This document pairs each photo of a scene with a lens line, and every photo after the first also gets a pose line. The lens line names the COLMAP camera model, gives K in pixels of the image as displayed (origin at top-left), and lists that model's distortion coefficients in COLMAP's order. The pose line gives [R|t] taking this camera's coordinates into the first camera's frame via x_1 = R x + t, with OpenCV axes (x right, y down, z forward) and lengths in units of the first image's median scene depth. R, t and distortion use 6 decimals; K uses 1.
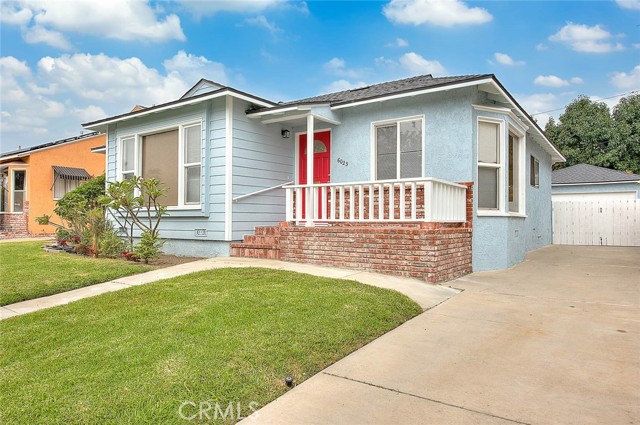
lens RADIAL K [[427.8, 0, 320.0], [0, 427.8, 212.5], [0, 0, 1]] dist [0.000424, 0.000027]
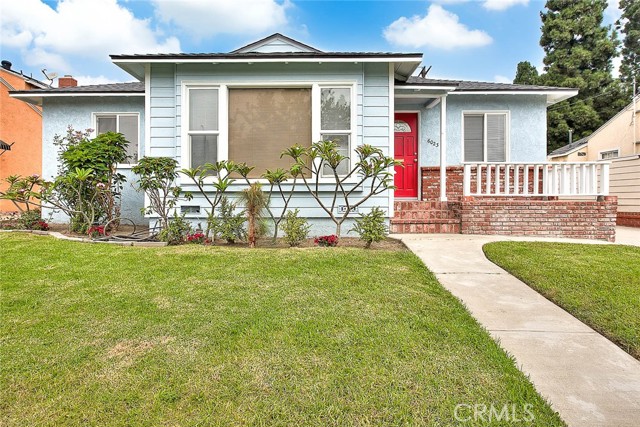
lens RADIAL K [[352.9, 0, 319.9], [0, 352.9, 197.5], [0, 0, 1]] dist [-0.002984, -0.000711]
pose [[0.822116, -0.006397, 0.569284, -0.809291], [-0.005956, 0.999785, 0.019837, 0.008649], [-0.569288, -0.019699, 0.821902, 0.466103]]
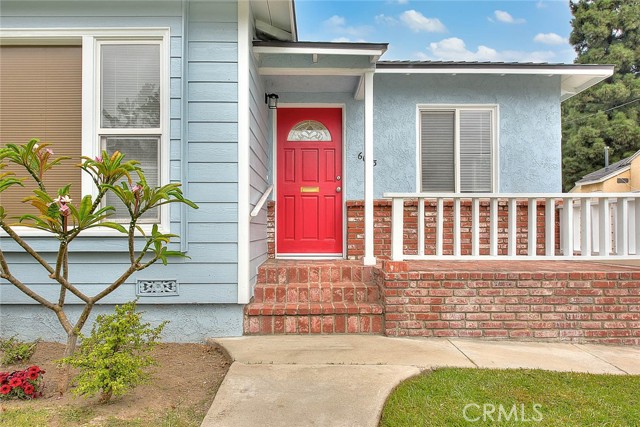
lens RADIAL K [[427.4, 0, 318.3], [0, 427.4, 226.7], [0, 0, 1]] dist [-0.000617, -0.001071]
pose [[0.812088, 0.003384, 0.583526, -0.436083], [-0.007486, 0.999961, 0.004619, -0.021460], [-0.583487, -0.008119, 0.812082, 0.588899]]
